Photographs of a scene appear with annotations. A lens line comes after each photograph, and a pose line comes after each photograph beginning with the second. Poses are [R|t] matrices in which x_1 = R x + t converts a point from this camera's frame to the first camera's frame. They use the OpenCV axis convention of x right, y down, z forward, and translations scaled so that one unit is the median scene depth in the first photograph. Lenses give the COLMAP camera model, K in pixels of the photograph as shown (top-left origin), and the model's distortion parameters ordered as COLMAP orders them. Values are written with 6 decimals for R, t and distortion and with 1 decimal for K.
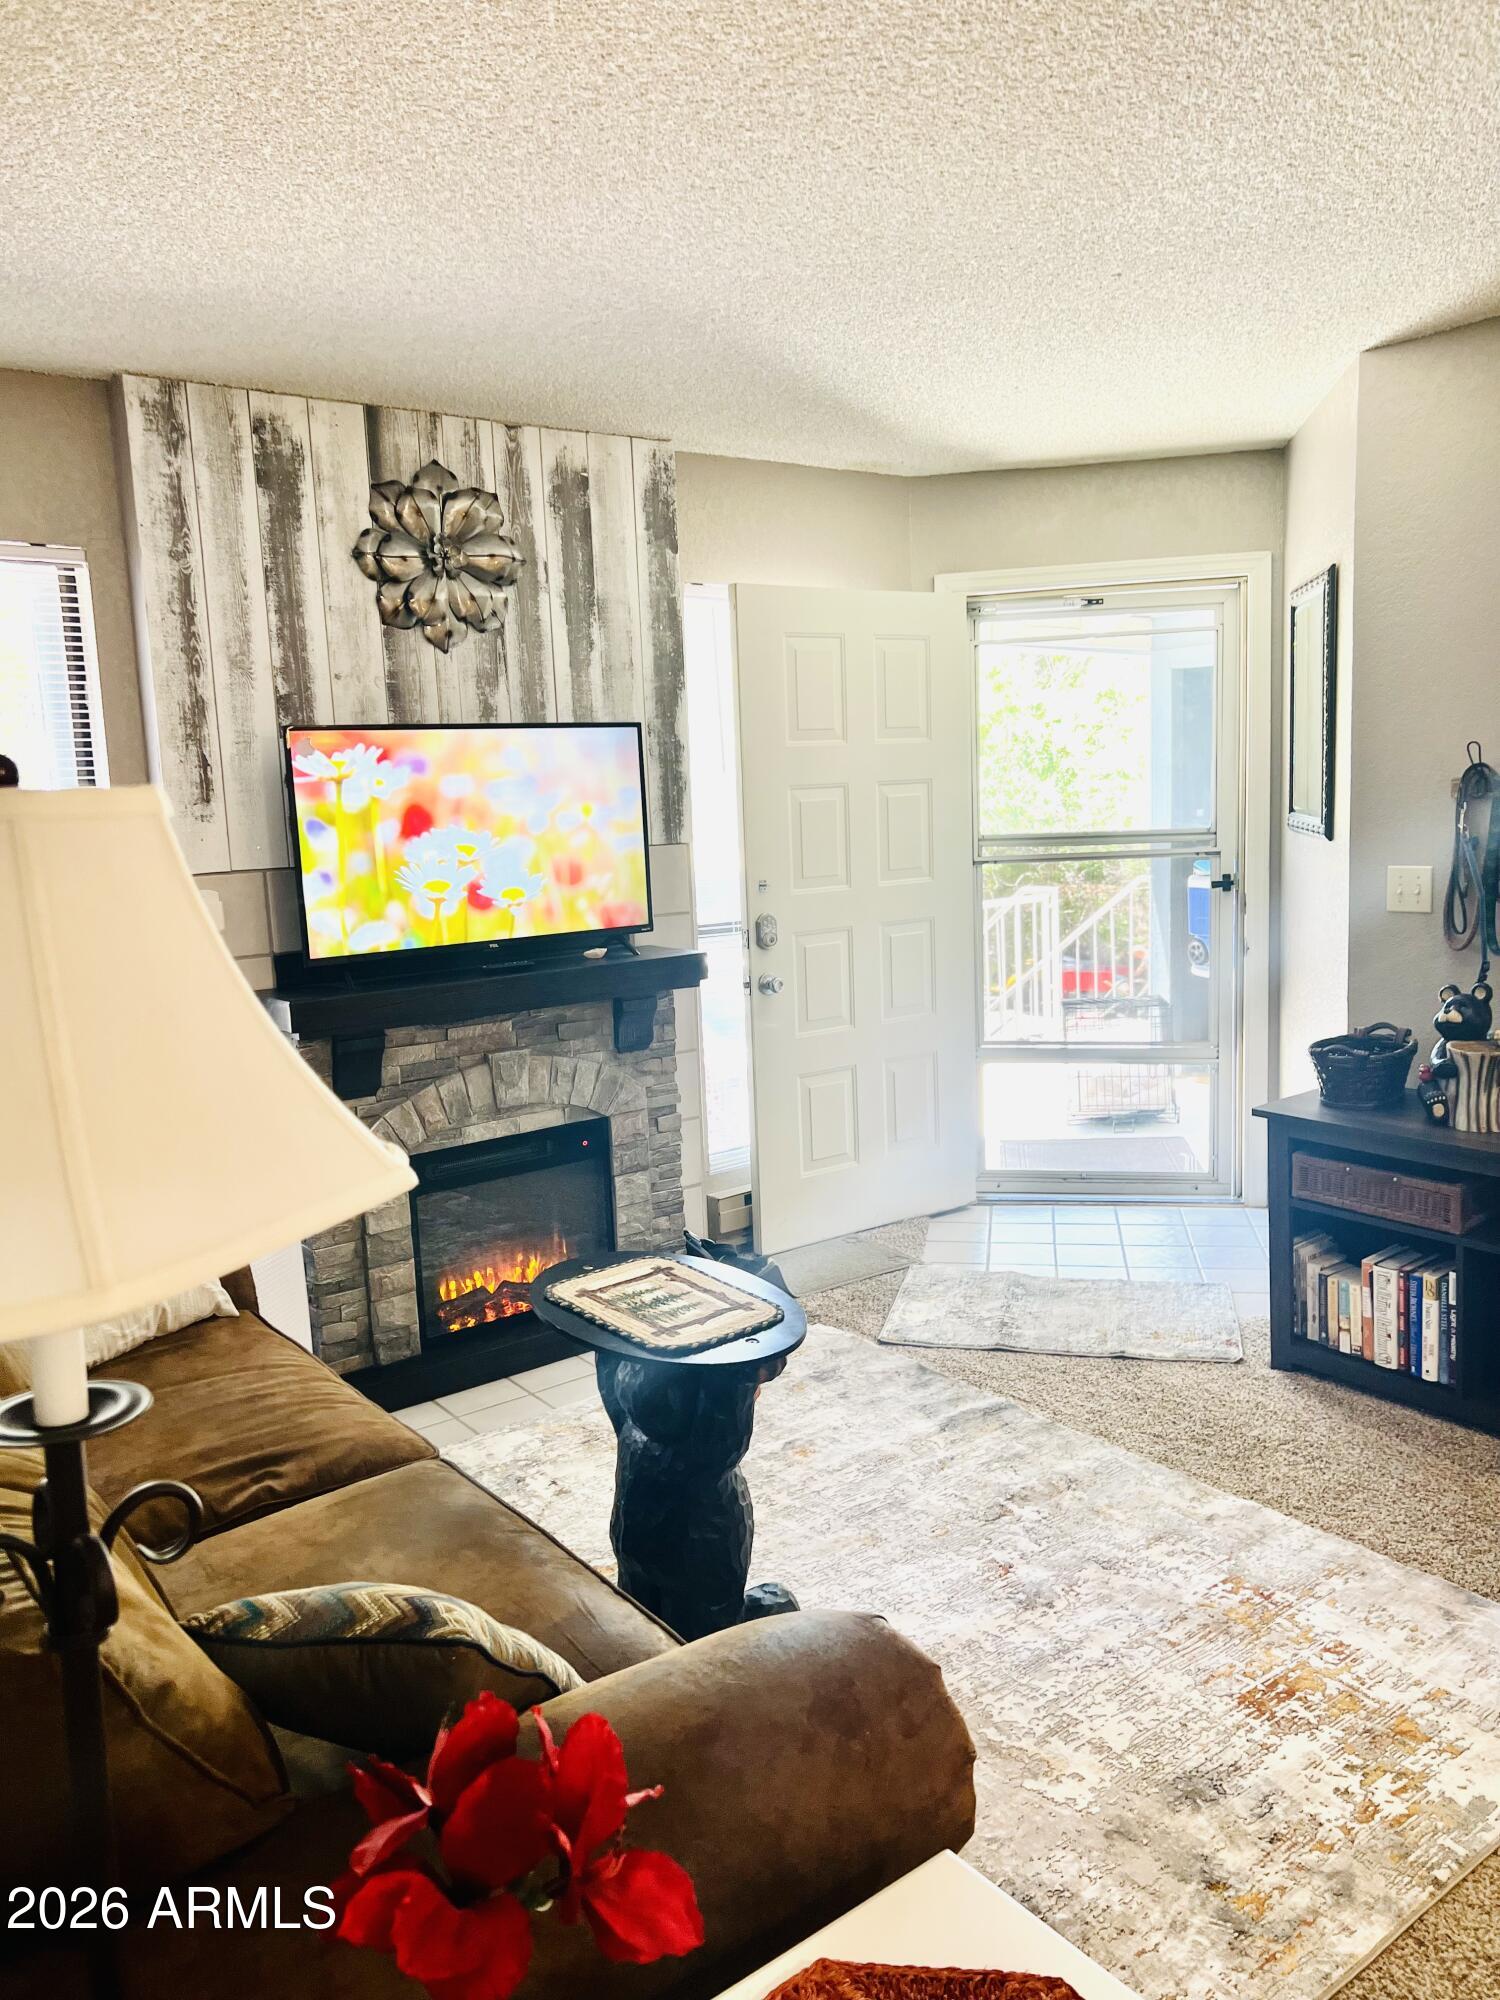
lens RADIAL K [[1480.7, 0, 748.3], [0, 1480.7, 1008.9], [0, 0, 1]] dist [0.045606, -0.048322]
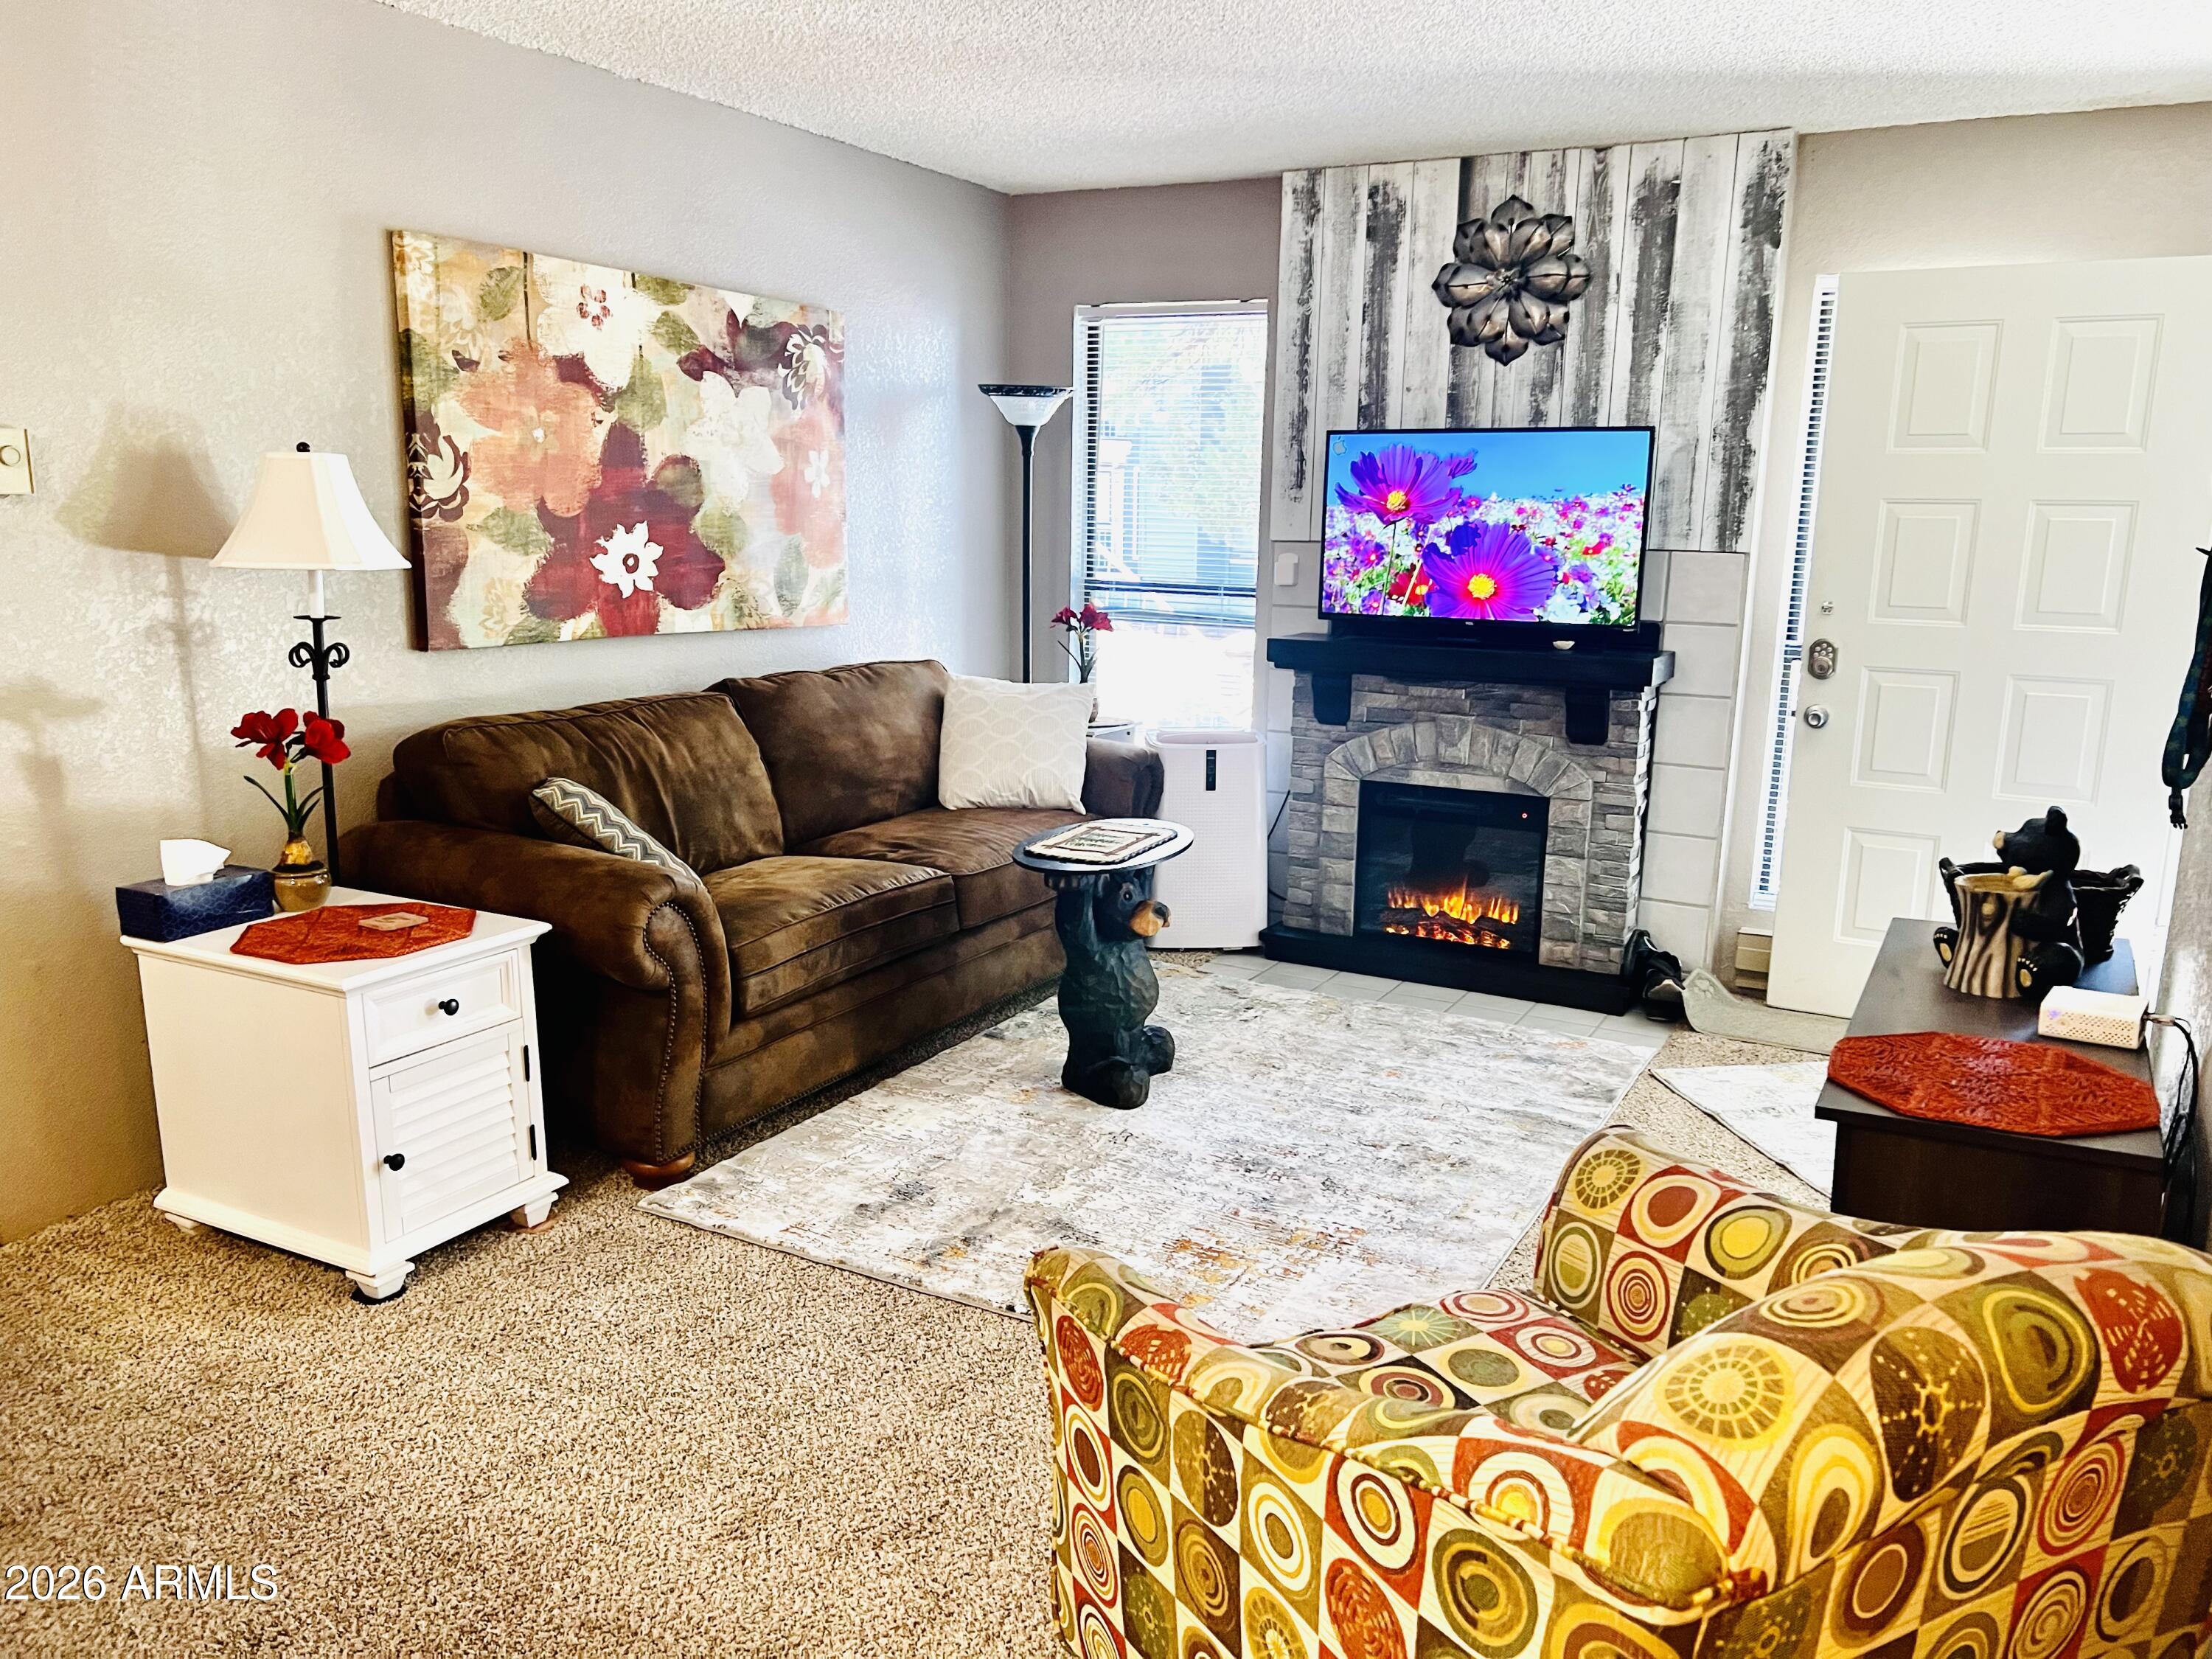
lens RADIAL K [[1637.7, 0, 1096.1], [0, 1637.7, 833.2], [0, 0, 1]] dist [0.045606, -0.048322]
pose [[0.428348, 0.232042, -0.873312, 0.865677], [-0.167088, 0.970140, 0.175815, -0.060926], [0.888031, 0.070609, 0.454329, 0.171515]]
